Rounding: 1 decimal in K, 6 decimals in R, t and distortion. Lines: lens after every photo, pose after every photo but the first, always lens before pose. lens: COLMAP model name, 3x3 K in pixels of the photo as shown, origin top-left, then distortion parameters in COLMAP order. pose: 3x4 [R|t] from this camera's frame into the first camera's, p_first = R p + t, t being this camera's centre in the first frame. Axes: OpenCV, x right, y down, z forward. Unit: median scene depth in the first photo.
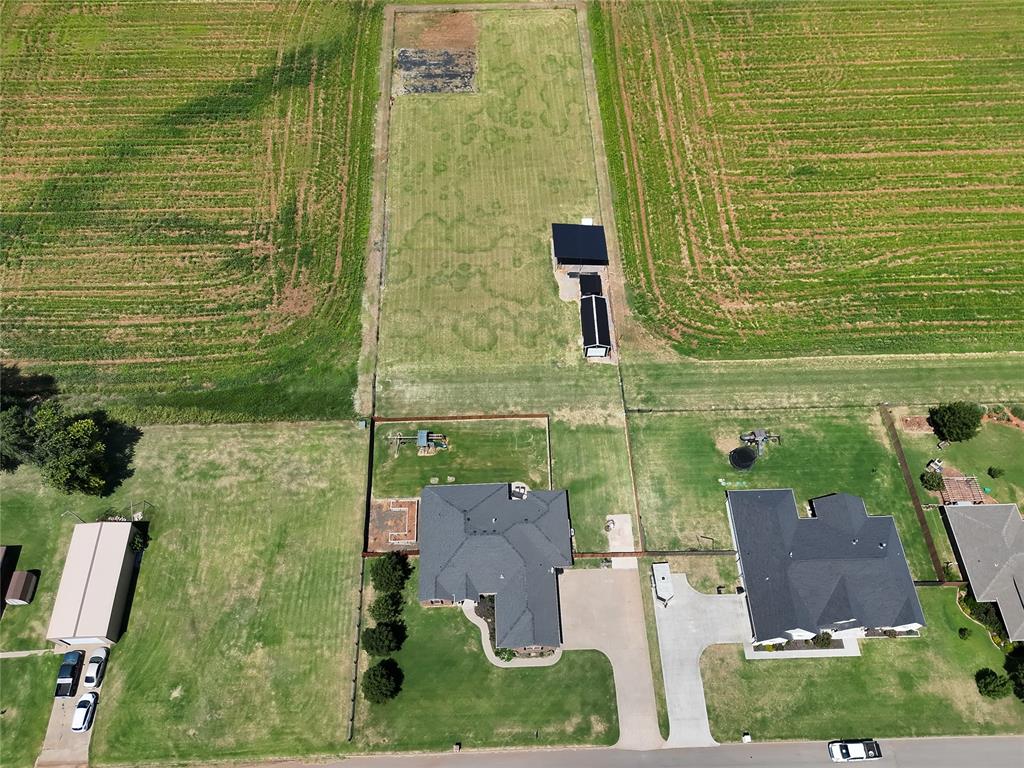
lens RADIAL K [[779.4, 0, 512.0], [0, 779.4, 384.0], [0, 0, 1]] dist [0.066847, -0.061959]
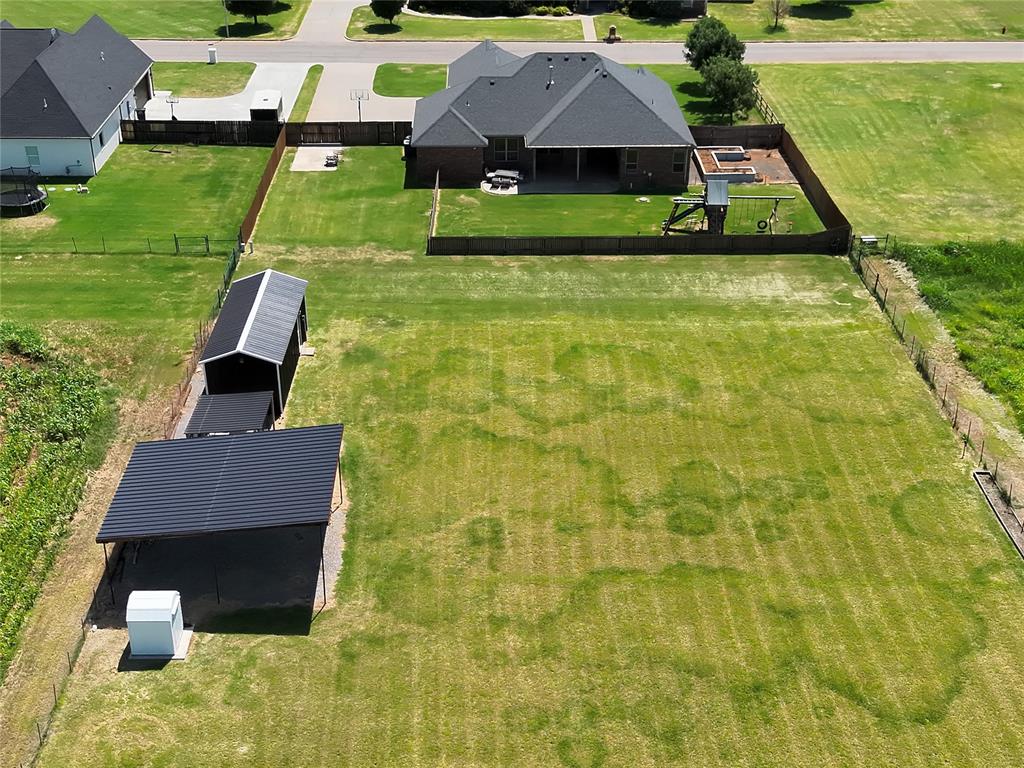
lens RADIAL K [[1322.5, 0, 512.0], [0, 1322.5, 384.0], [0, 0, 1]] dist [0.174029, -0.543459]
pose [[-0.999885, -0.011113, 0.010327, -0.007044], [0.009853, 0.041921, 0.999072, -0.699410], [-0.011535, 0.999059, -0.041807, 1.158031]]
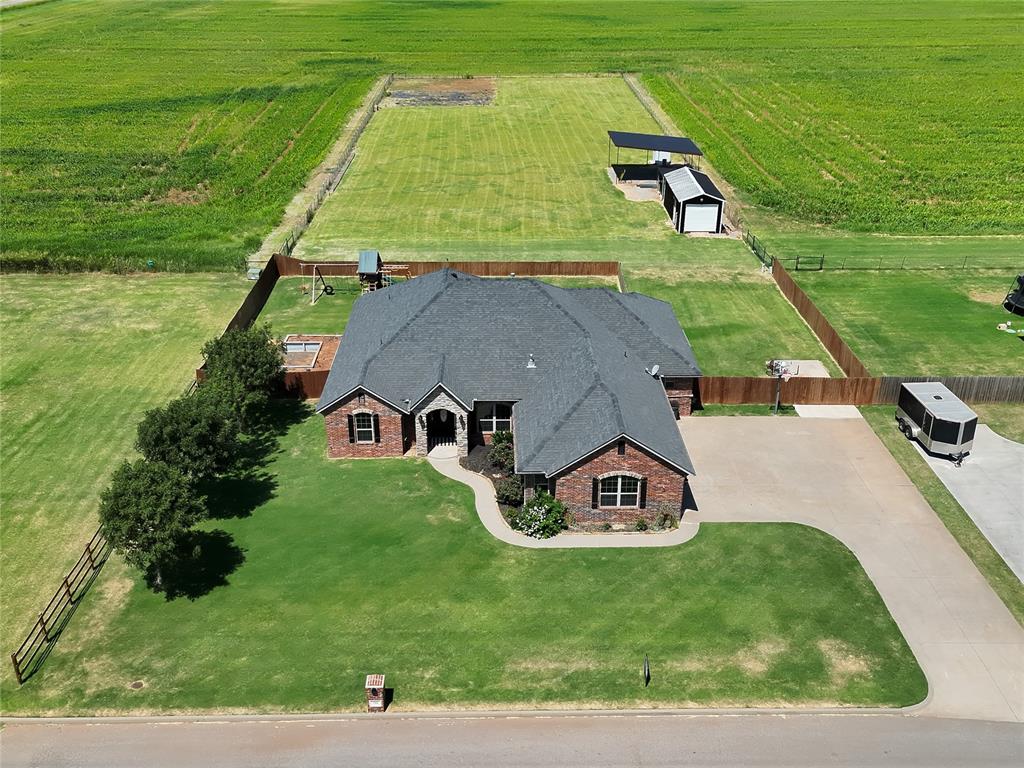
lens RADIAL K [[960.8, 0, 512.0], [0, 960.8, 384.0], [0, 0, 1]] dist [0.097050, -0.121876]
pose [[0.999776, 0.007936, -0.019597, -0.011732], [-0.017361, 0.837160, -0.546682, 0.474082], [0.012067, 0.546900, 0.837111, 0.535986]]
